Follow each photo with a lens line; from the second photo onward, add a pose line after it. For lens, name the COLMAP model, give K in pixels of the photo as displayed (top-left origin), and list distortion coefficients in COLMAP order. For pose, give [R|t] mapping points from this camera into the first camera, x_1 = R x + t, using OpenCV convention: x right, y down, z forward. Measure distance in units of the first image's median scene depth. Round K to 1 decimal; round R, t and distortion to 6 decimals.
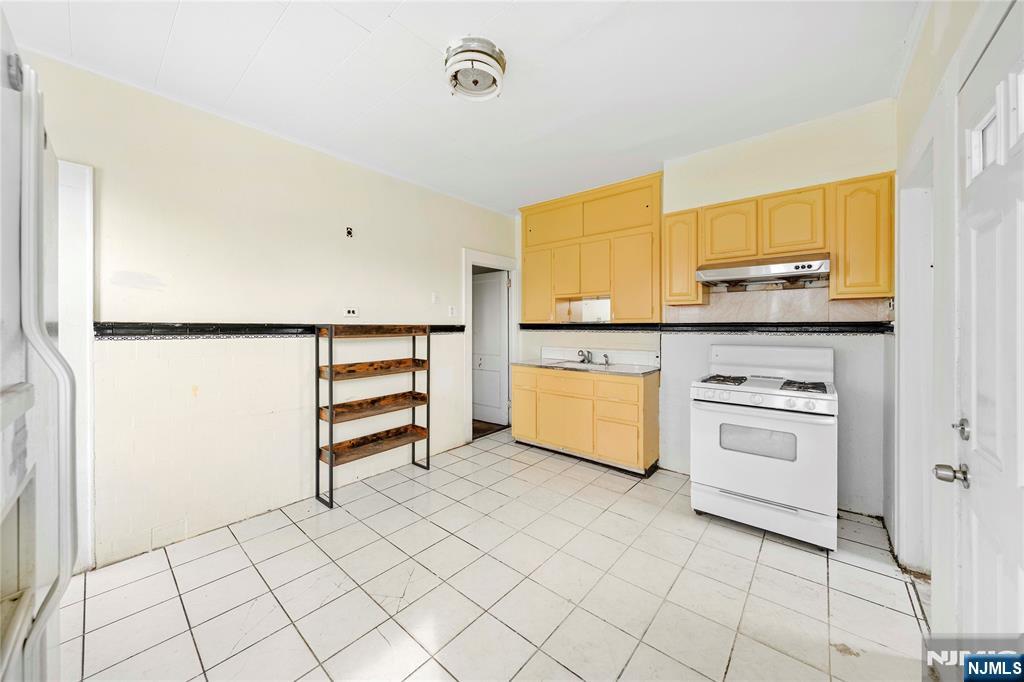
lens RADIAL K [[356.0, 0, 514.4], [0, 356.0, 330.5], [0, 0, 1]] dist [-0.001595, 0.000035]
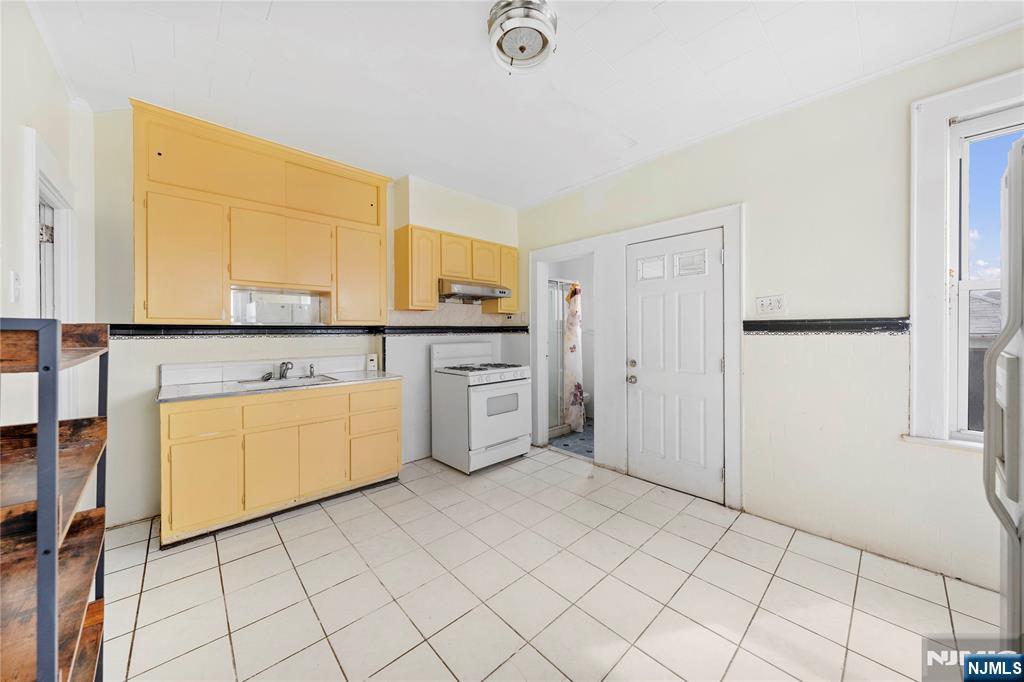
lens RADIAL K [[356.0, 0, 513.7], [0, 356.0, 332.9], [0, 0, 1]] dist [-0.001595, 0.000035]
pose [[0.123297, -0.007641, 0.992340, -0.607158], [0.012224, 0.999906, 0.006180, -0.002039], [-0.992295, 0.011368, 0.123378, 0.563698]]
